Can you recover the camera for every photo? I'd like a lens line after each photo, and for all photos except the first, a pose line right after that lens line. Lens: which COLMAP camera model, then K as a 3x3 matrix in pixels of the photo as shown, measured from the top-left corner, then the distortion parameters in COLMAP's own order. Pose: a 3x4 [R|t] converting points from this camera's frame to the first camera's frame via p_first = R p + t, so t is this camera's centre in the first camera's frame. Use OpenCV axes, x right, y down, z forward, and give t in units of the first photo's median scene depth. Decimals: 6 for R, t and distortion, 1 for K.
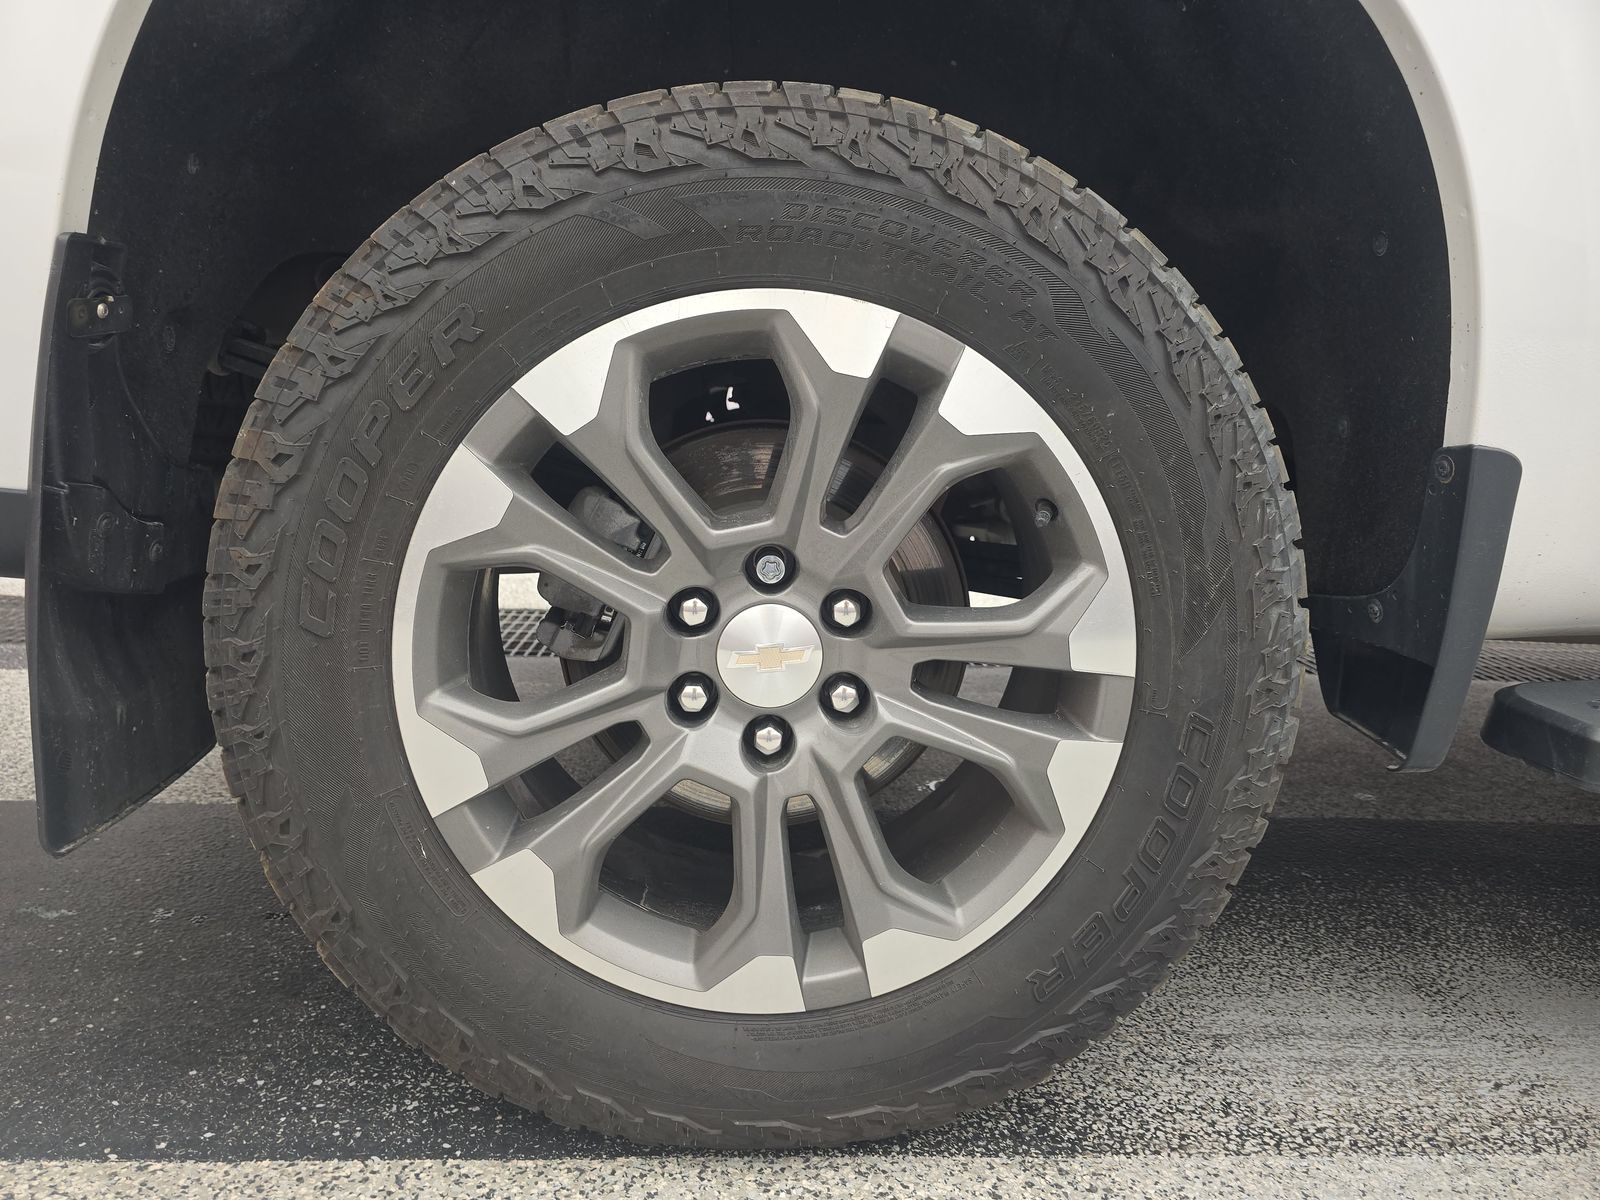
lens RADIAL K [[1066.8, 0, 800.0], [0, 1066.8, 600.0], [0, 0, 1]] dist [0.002145, -0.003315]
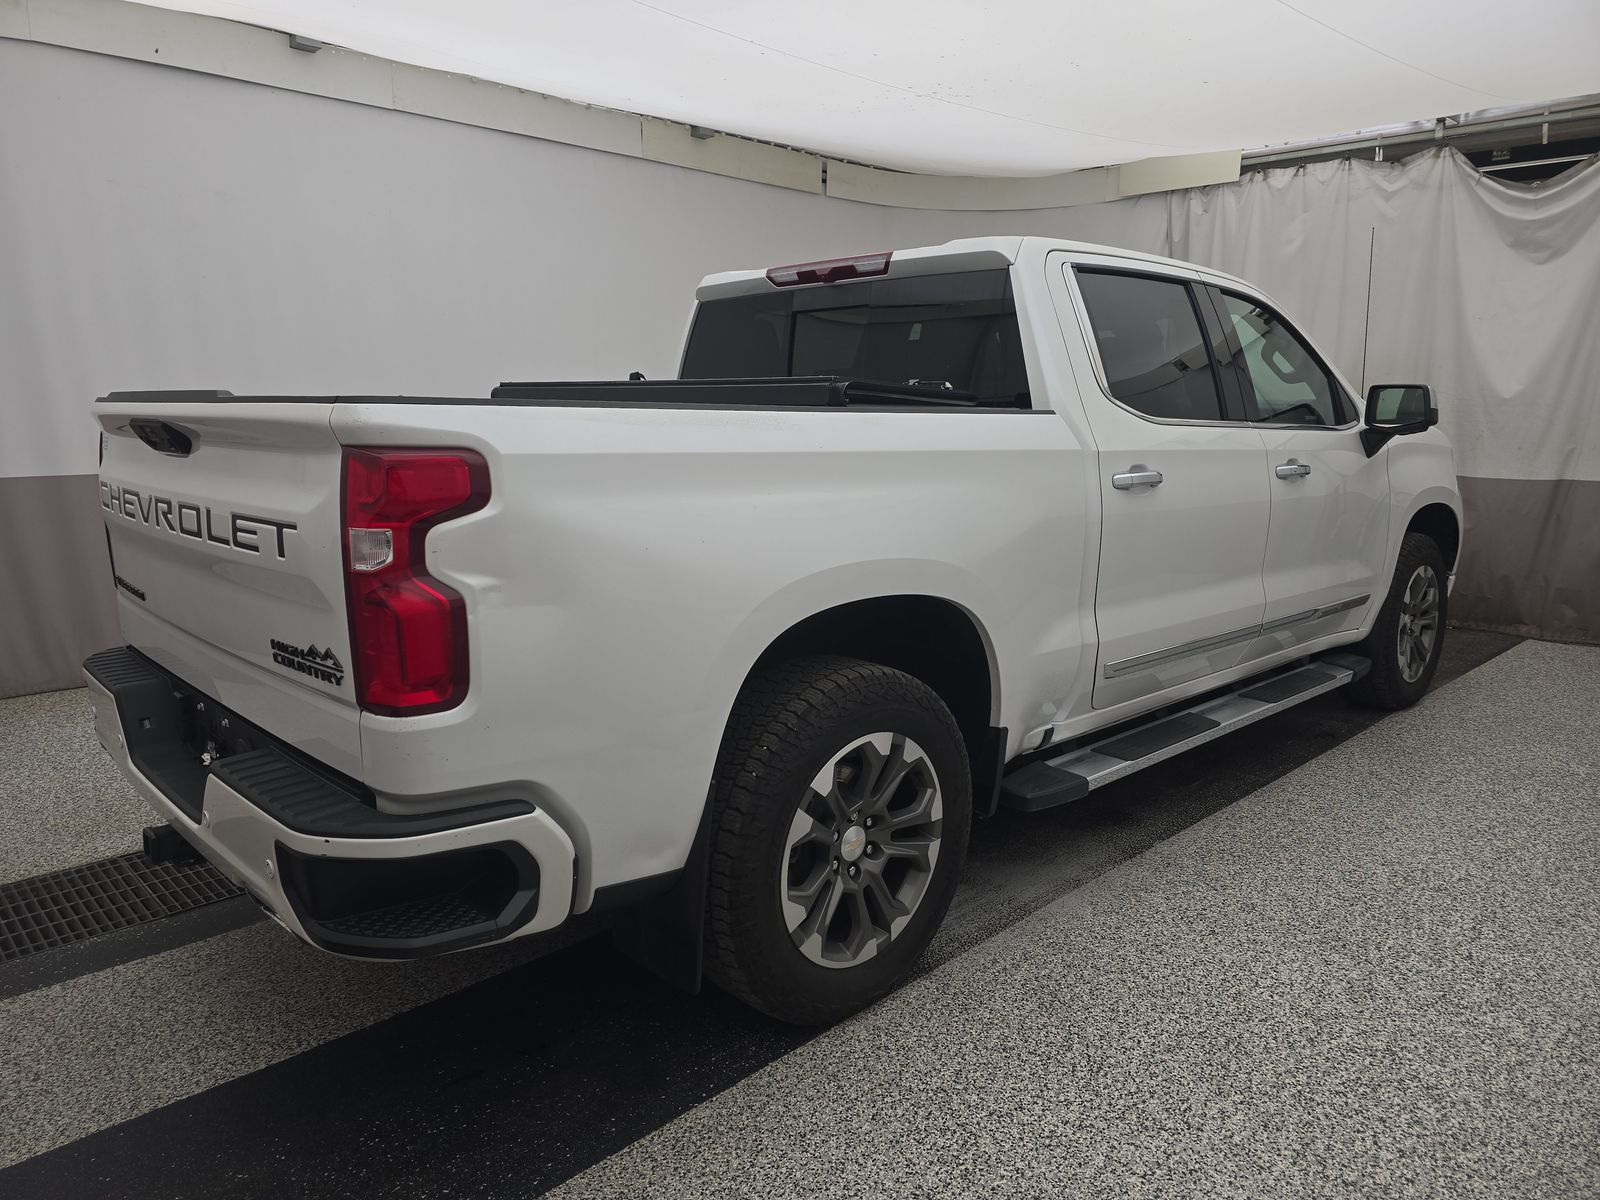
lens RADIAL K [[1066.8, 0, 800.0], [0, 1066.8, 600.0], [0, 0, 1]] dist [0.002145, -0.003315]
pose [[0.744967, -0.149111, 0.650222, -2.054935], [0.137605, 0.988085, 0.068936, -0.878612], [-0.652754, 0.038119, 0.756610, -1.226483]]
